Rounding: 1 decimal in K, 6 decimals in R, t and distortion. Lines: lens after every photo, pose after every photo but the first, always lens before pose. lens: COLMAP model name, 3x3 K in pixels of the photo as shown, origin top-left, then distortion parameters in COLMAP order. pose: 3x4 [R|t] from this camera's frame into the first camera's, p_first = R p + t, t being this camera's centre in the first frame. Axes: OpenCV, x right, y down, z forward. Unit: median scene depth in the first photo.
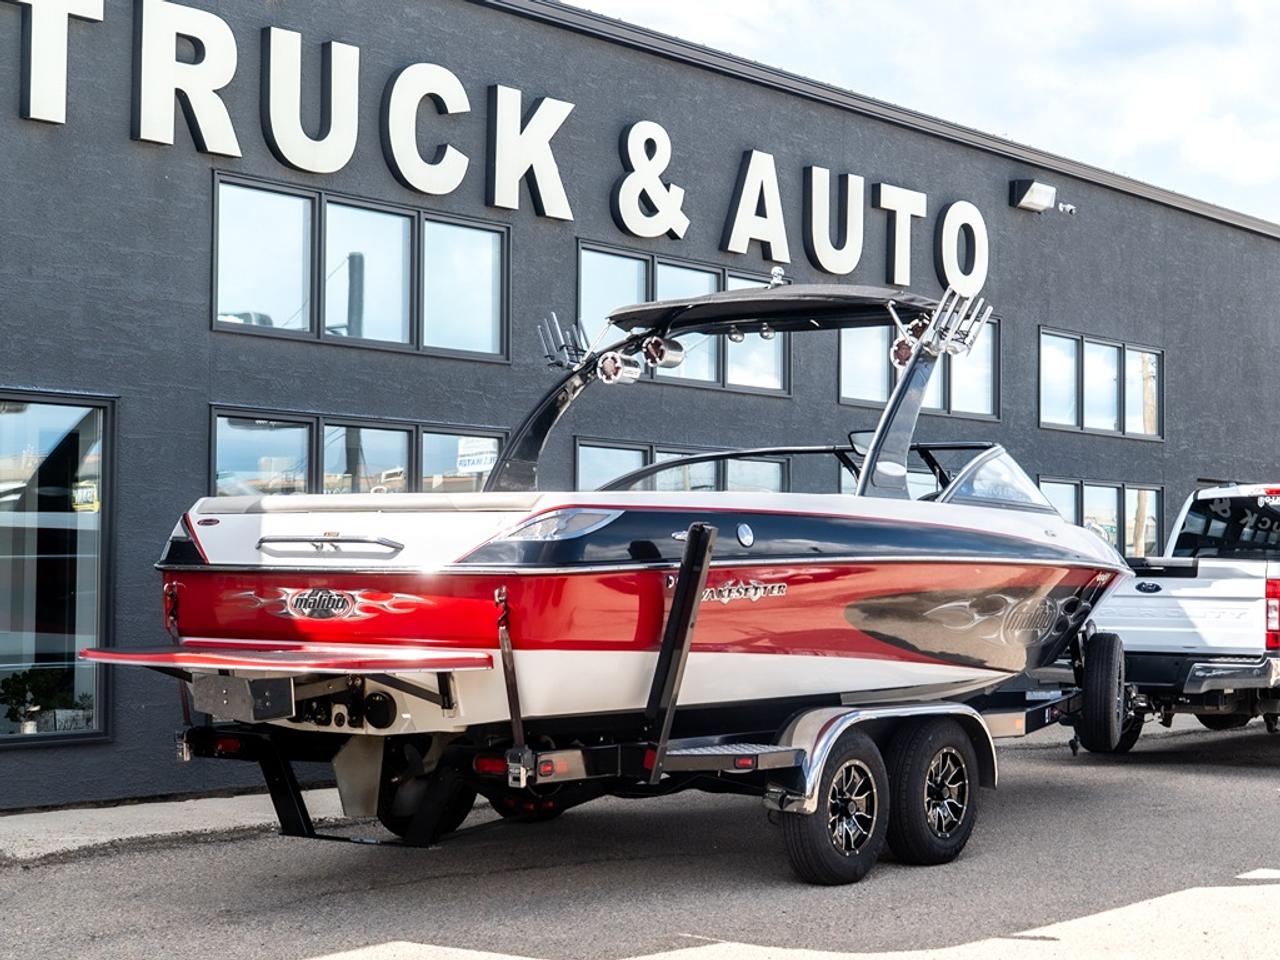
lens RADIAL K [[2188.8, 0, 641.4], [0, 2188.8, 487.0], [0, 0, 1]] dist [-0.033154, 0.000000]
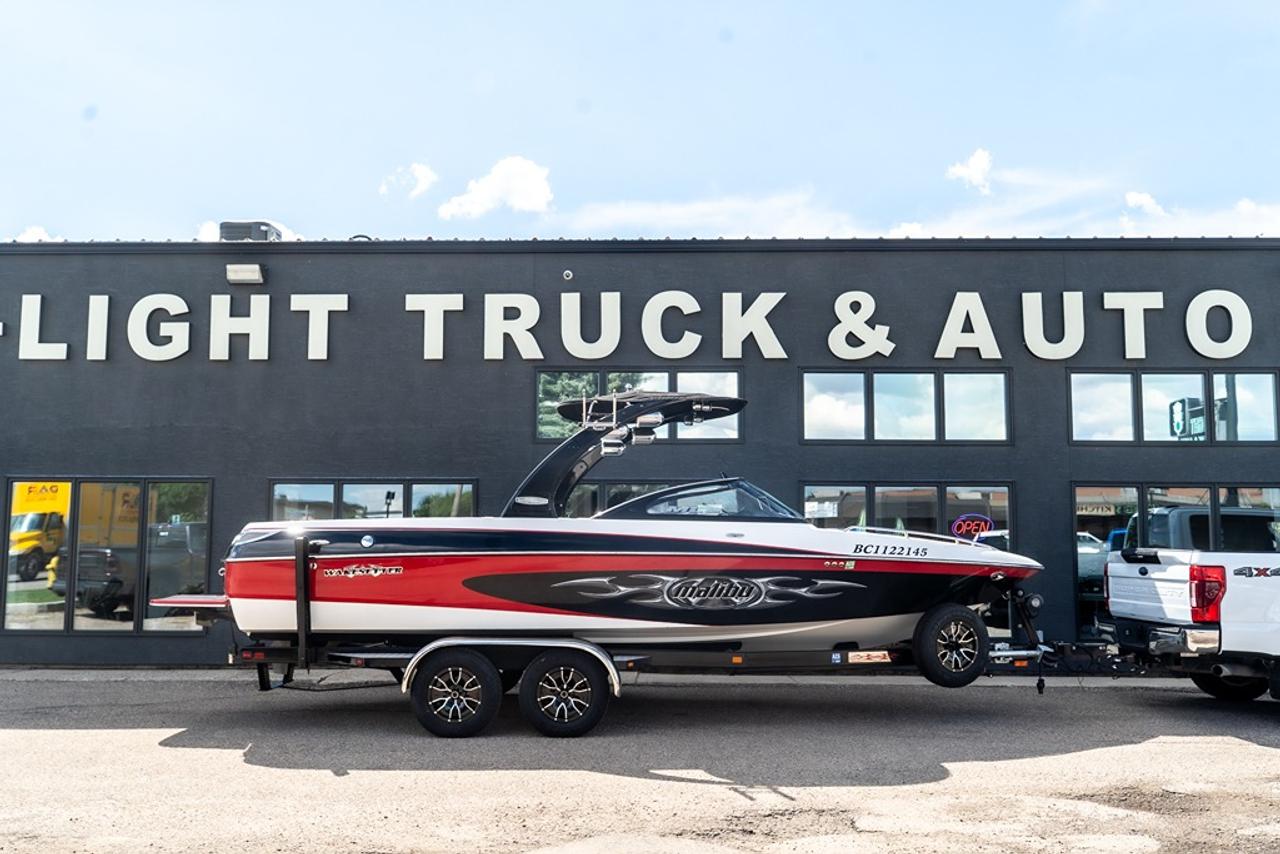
lens RADIAL K [[1102.9, 0, 638.0], [0, 1102.9, 433.9], [0, 0, 1]] dist [-0.000680, -0.014060]
pose [[0.620618, -0.087466, -0.779220, 0.669820], [0.031553, 0.995740, -0.086639, 0.013625], [0.783478, 0.029183, 0.620733, 0.413047]]
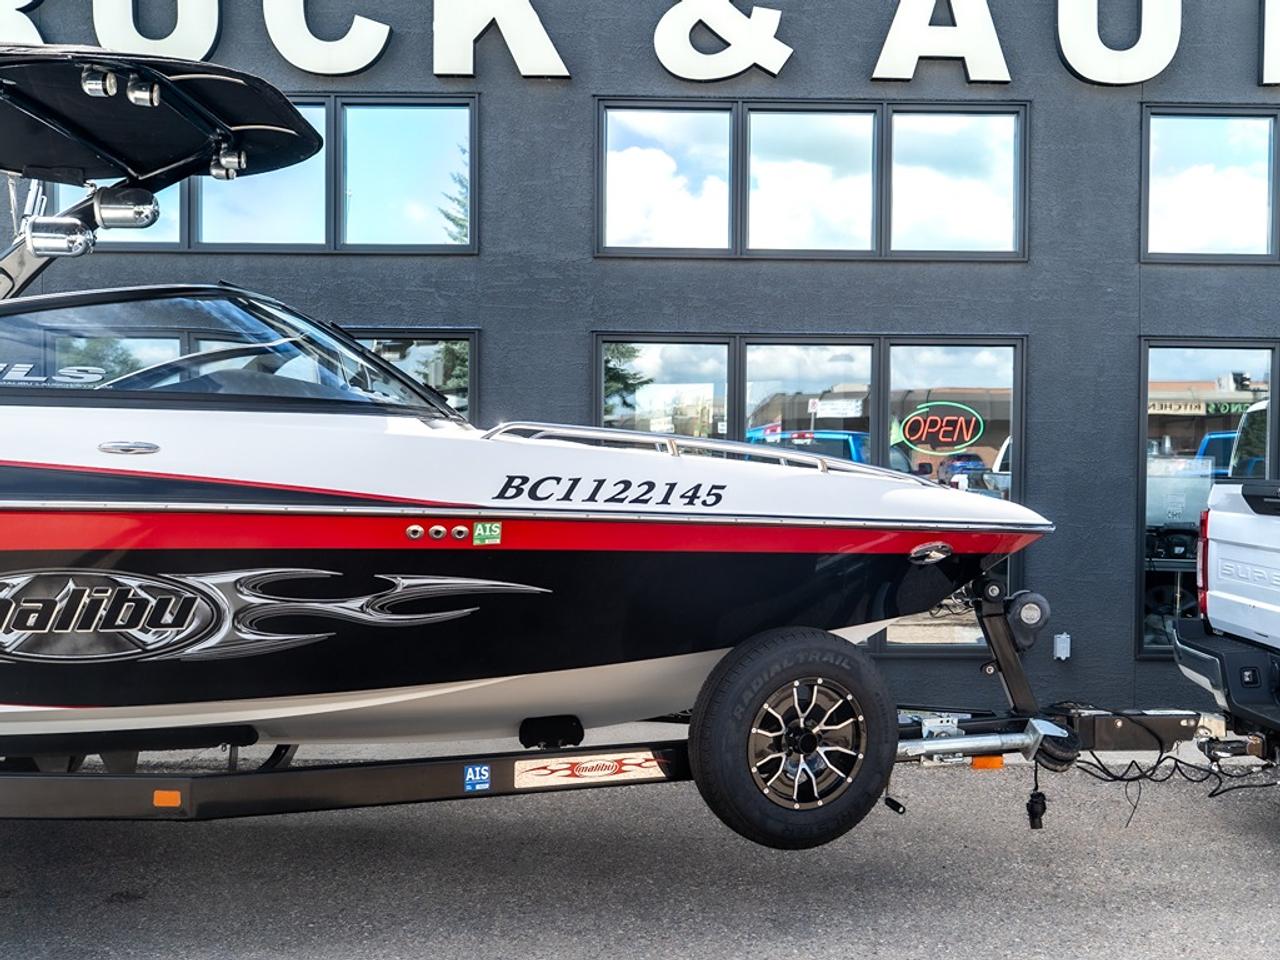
lens RADIAL K [[1414.3, 0, 650.9], [0, 1414.3, 478.5], [0, 0, 1]] dist [-0.003734, 0.000000]
pose [[0.646428, 0.007879, -0.762934, 0.469707], [0.028547, 0.998997, 0.034505, 0.017991], [0.762440, -0.044085, 0.645555, 0.769175]]
